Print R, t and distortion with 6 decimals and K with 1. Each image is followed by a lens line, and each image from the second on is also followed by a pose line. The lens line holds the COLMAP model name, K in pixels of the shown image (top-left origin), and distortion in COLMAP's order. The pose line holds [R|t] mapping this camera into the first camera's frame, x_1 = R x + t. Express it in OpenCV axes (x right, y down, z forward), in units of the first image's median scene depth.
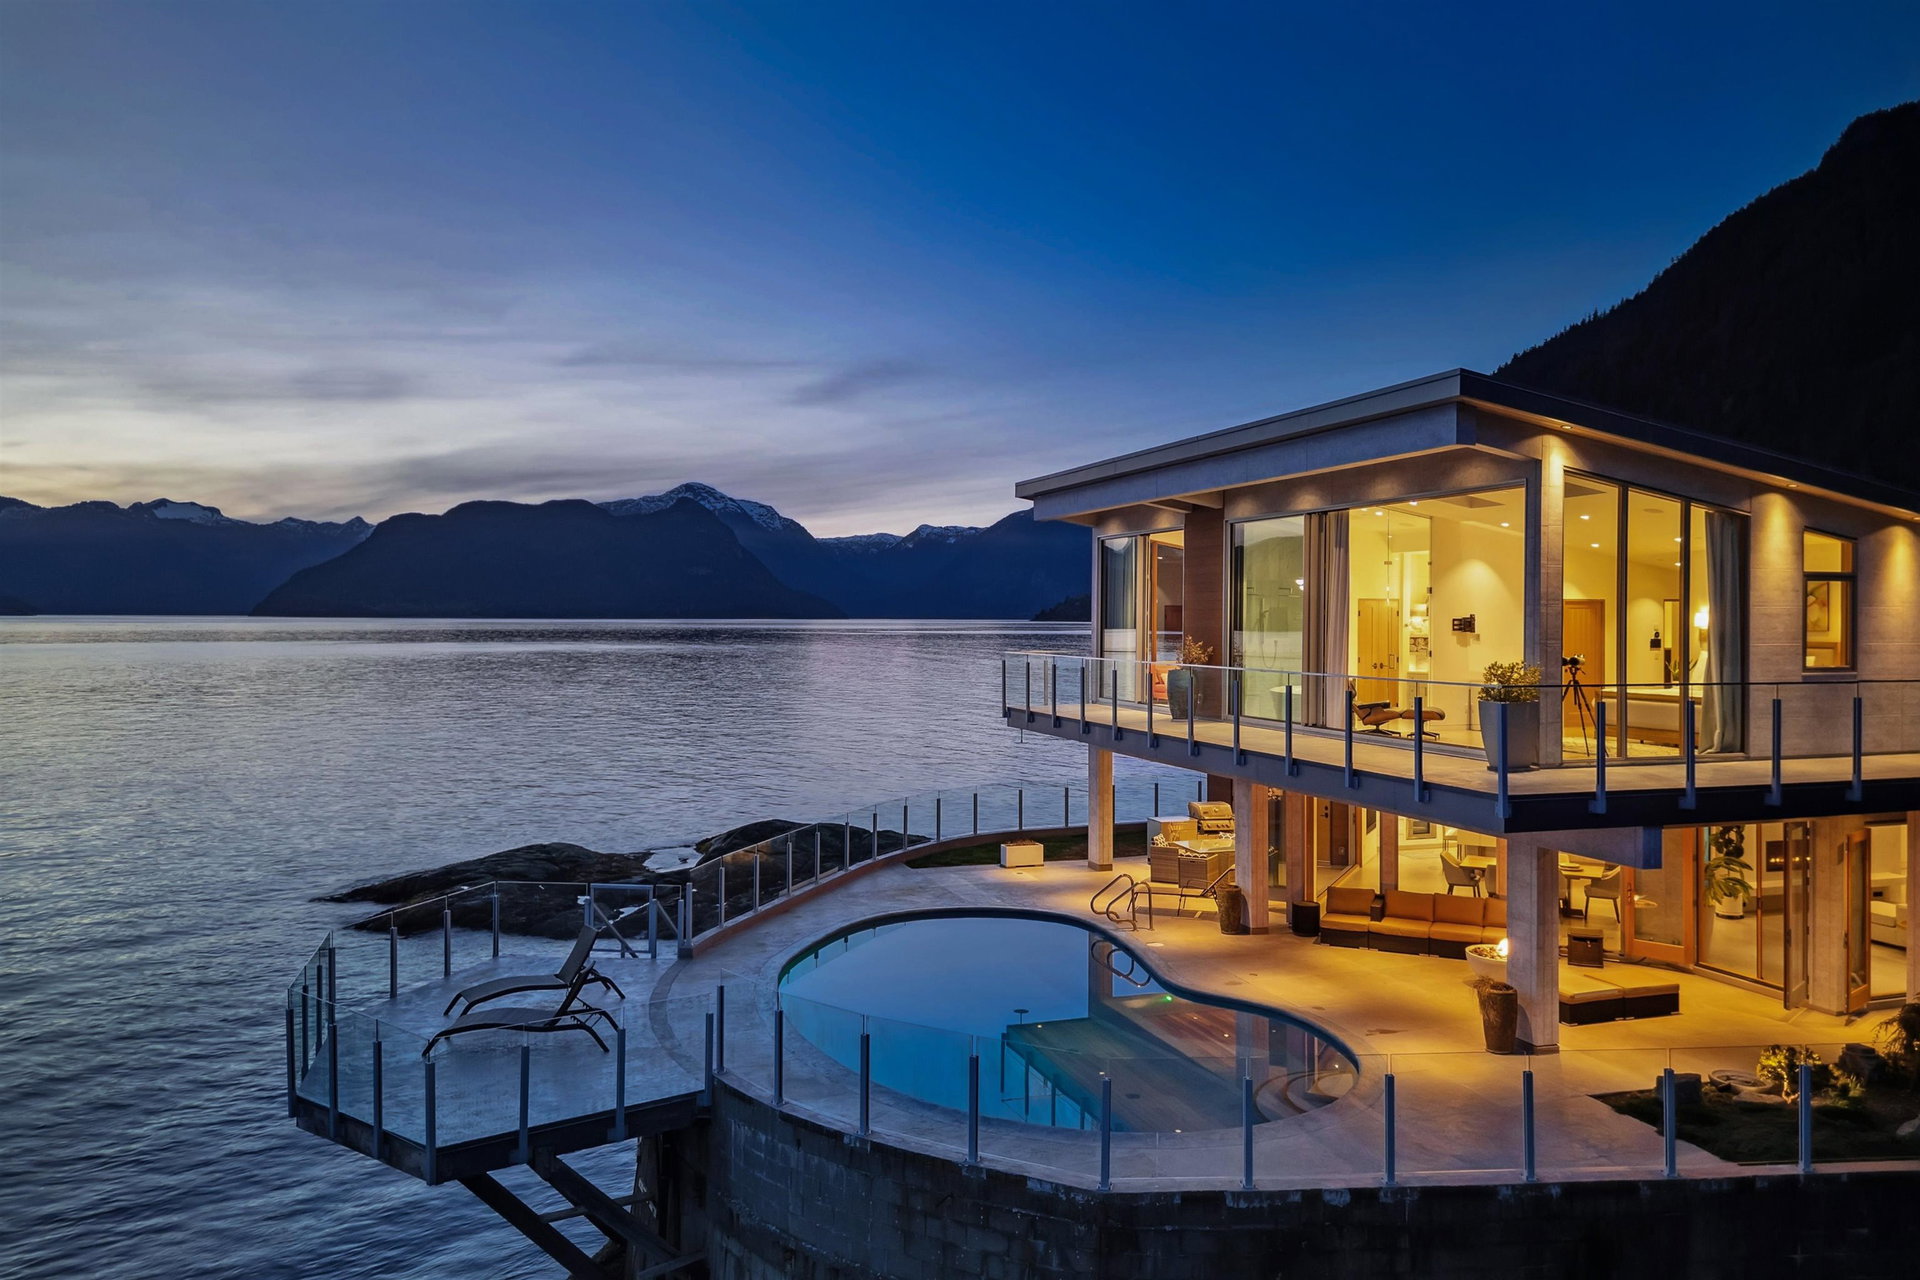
lens RADIAL K [[1379.0, 0, 960.6], [0, 1379.0, 613.6], [0, 0, 1]] dist [0.036769, -0.002075]
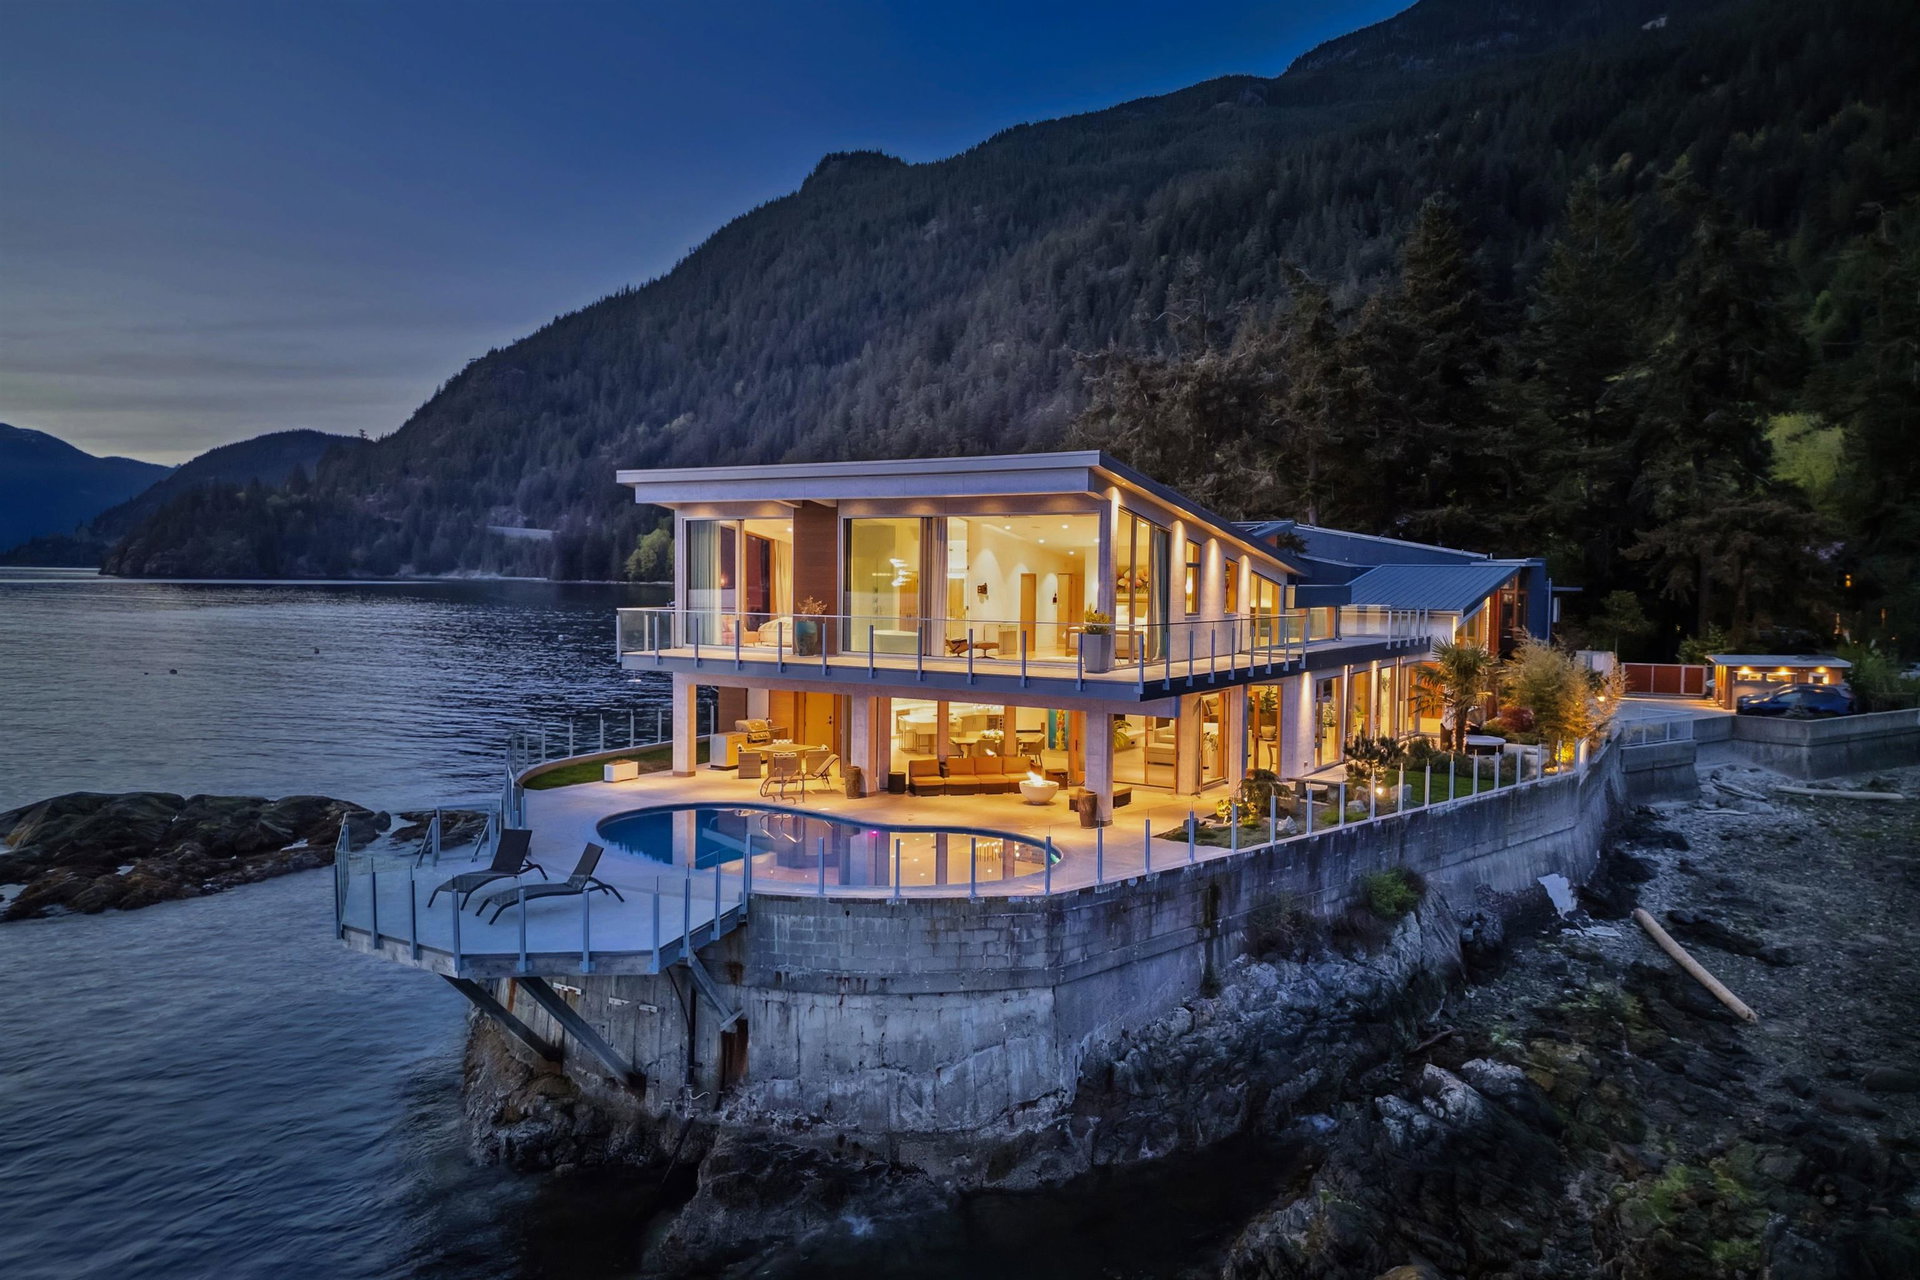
lens RADIAL K [[1325.8, 0, 965.3], [0, 1325.8, 644.9], [0, 0, 1]] dist [0.097266, -0.069815]
pose [[0.786478, -0.027700, 0.616996, -0.794417], [-0.008897, 0.998382, 0.056162, -0.018062], [-0.617554, -0.049660, 0.784959, -0.244767]]
